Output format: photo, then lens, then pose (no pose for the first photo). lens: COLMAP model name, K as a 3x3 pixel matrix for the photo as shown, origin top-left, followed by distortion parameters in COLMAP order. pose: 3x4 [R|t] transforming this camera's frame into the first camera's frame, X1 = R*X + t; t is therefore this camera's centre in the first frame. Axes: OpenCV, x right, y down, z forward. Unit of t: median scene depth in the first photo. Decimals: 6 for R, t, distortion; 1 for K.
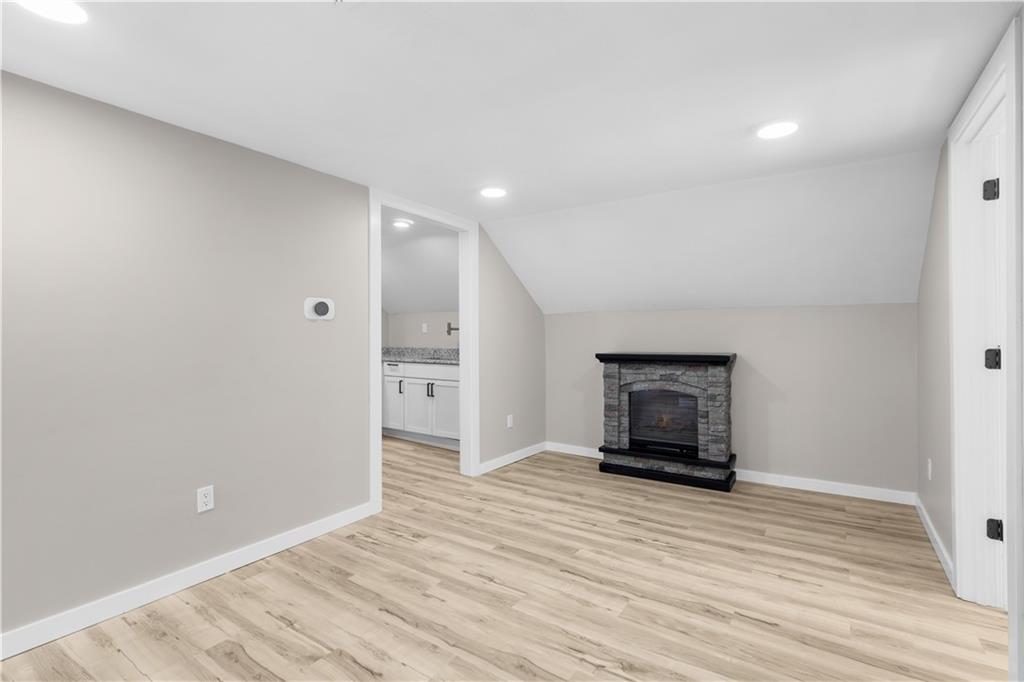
lens RADIAL K [[466.7, 0, 515.6], [0, 466.7, 341.3], [0, 0, 1]] dist [0.008269, -0.001142]
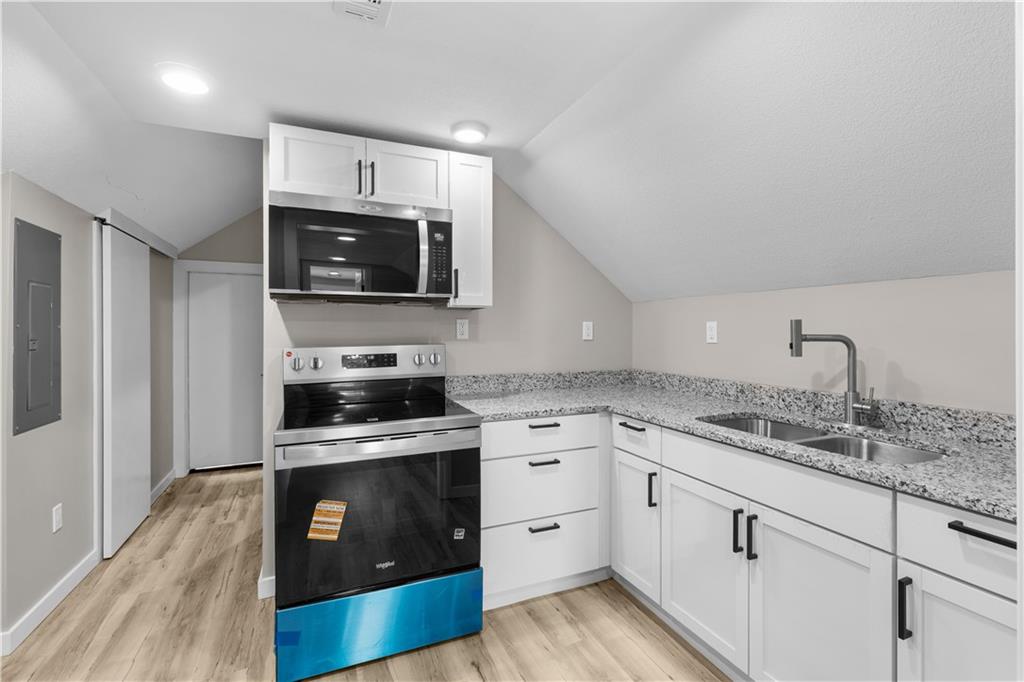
lens RADIAL K [[466.7, 0, 521.2], [0, 466.7, 343.7], [0, 0, 1]] dist [0.008269, -0.001142]
pose [[0.858645, 0.008265, -0.512505, -0.141623], [0.000700, 0.999850, 0.017298, -0.028710], [0.512571, -0.015212, 0.858510, 0.612535]]
